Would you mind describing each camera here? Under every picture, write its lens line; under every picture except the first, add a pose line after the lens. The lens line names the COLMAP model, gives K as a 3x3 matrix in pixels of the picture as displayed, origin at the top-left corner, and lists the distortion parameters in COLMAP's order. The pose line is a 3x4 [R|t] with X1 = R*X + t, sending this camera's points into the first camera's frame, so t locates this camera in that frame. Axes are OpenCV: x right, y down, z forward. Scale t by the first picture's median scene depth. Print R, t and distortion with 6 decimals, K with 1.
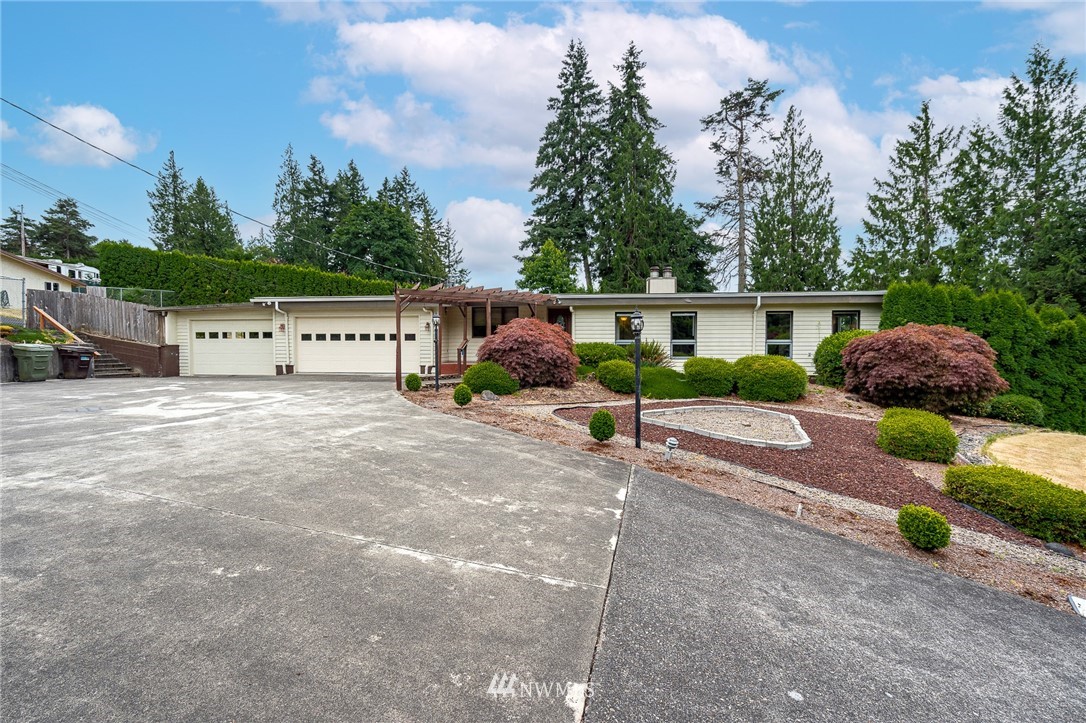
lens RADIAL K [[495.3, 0, 543.0], [0, 495.3, 361.5], [0, 0, 1]] dist [-0.005477, 0.000241]
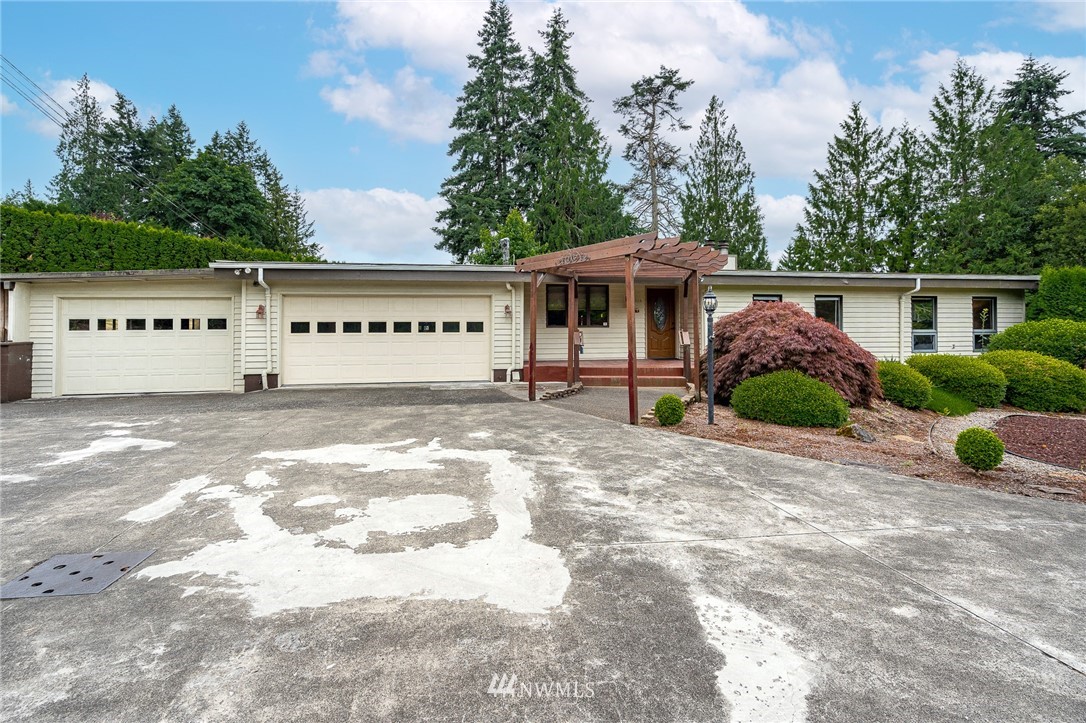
lens RADIAL K [[505.0, 0, 517.1], [0, 505.0, 318.9], [0, 0, 1]] dist [-0.008208, 0.000148]
pose [[0.958986, 0.001609, 0.283450, -0.161936], [0.013502, 0.998590, -0.051348, -0.009946], [-0.283133, 0.053069, 0.957611, 0.131959]]
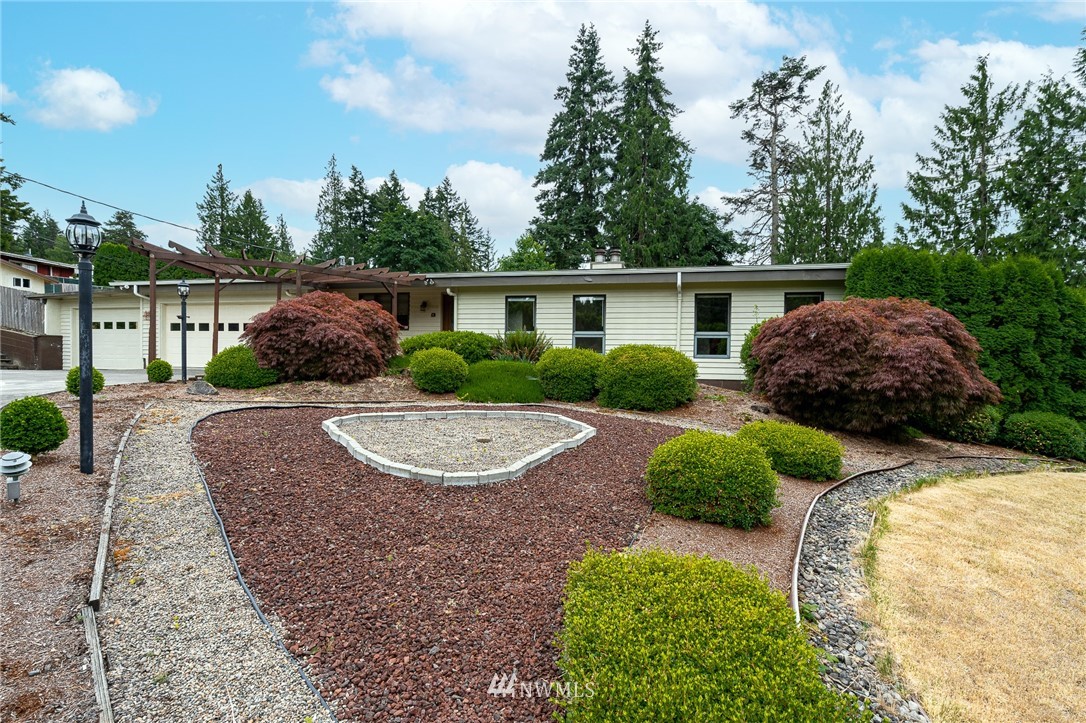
lens RADIAL K [[496.4, 0, 552.0], [0, 496.4, 369.3], [0, 0, 1]] dist [-0.008392, 0.001250]
pose [[0.993607, 0.018306, -0.111404, 0.116481], [-0.019904, 0.999714, -0.013248, 0.009844], [0.111129, 0.015380, 0.993687, 0.082796]]
